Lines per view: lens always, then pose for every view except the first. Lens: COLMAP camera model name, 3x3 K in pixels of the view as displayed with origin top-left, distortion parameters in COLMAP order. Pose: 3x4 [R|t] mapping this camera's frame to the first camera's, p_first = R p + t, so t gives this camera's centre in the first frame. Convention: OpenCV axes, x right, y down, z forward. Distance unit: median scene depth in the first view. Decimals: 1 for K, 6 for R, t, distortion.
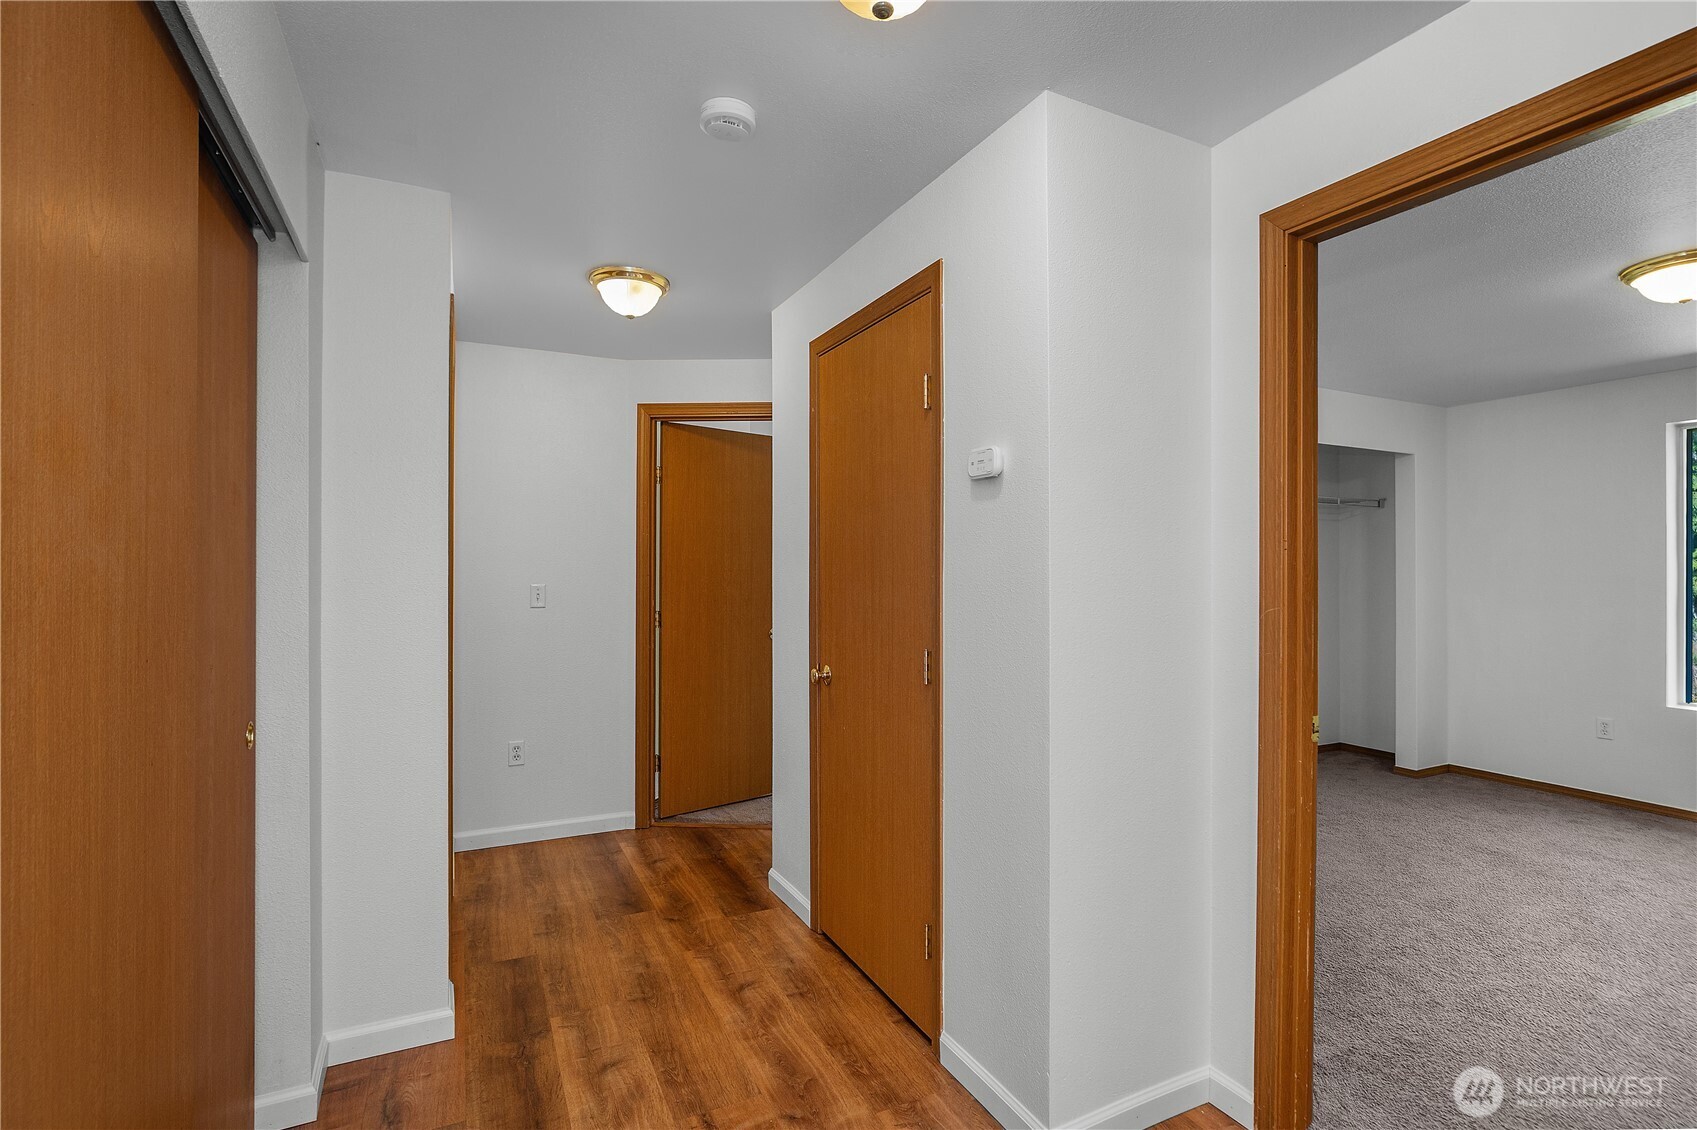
lens RADIAL K [[838.3, 0, 848.5], [0, 838.3, 565.0], [0, 0, 1]] dist [-0.000261, 0.000470]
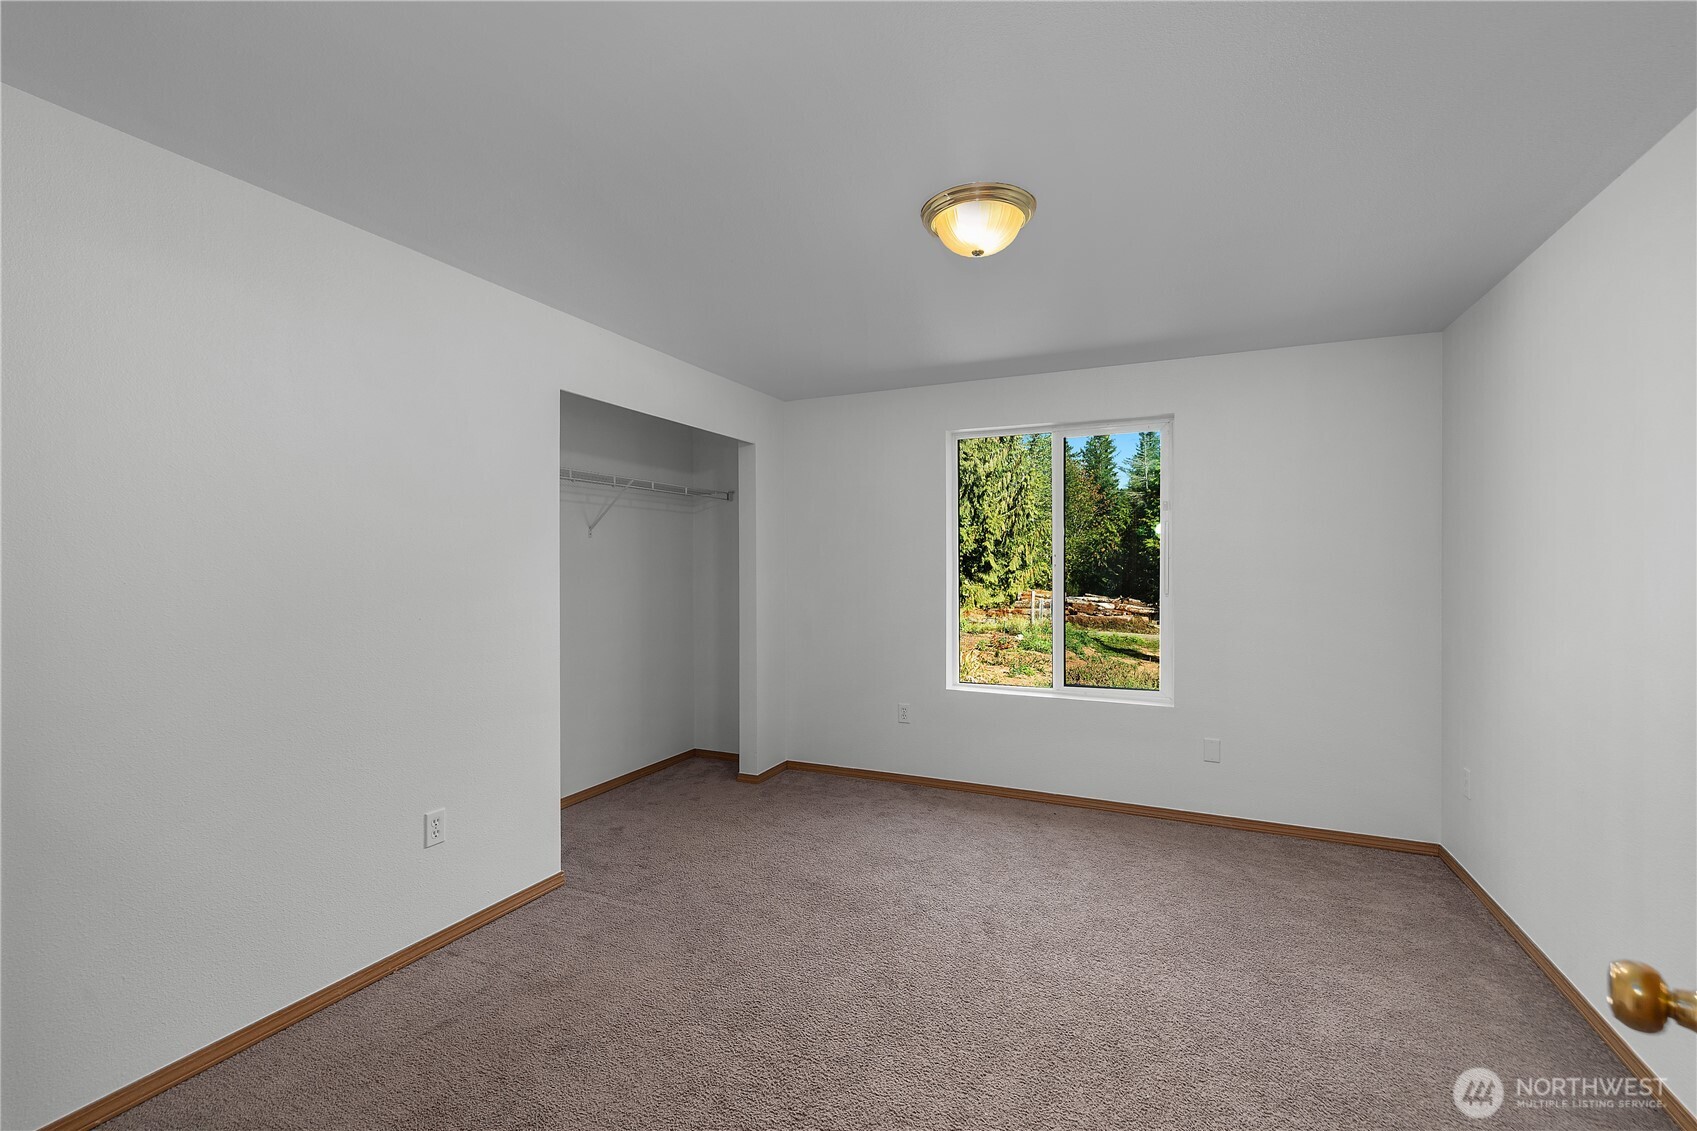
lens RADIAL K [[741.9, 0, 848.5], [0, 741.9, 565.5], [0, 0, 1]] dist [0.000397, 0.000030]
pose [[0.787018, -0.004025, 0.616917, 0.281384], [0.000559, 0.999983, 0.005811, 0.001711], [-0.616930, -0.004229, 0.787007, 0.321043]]
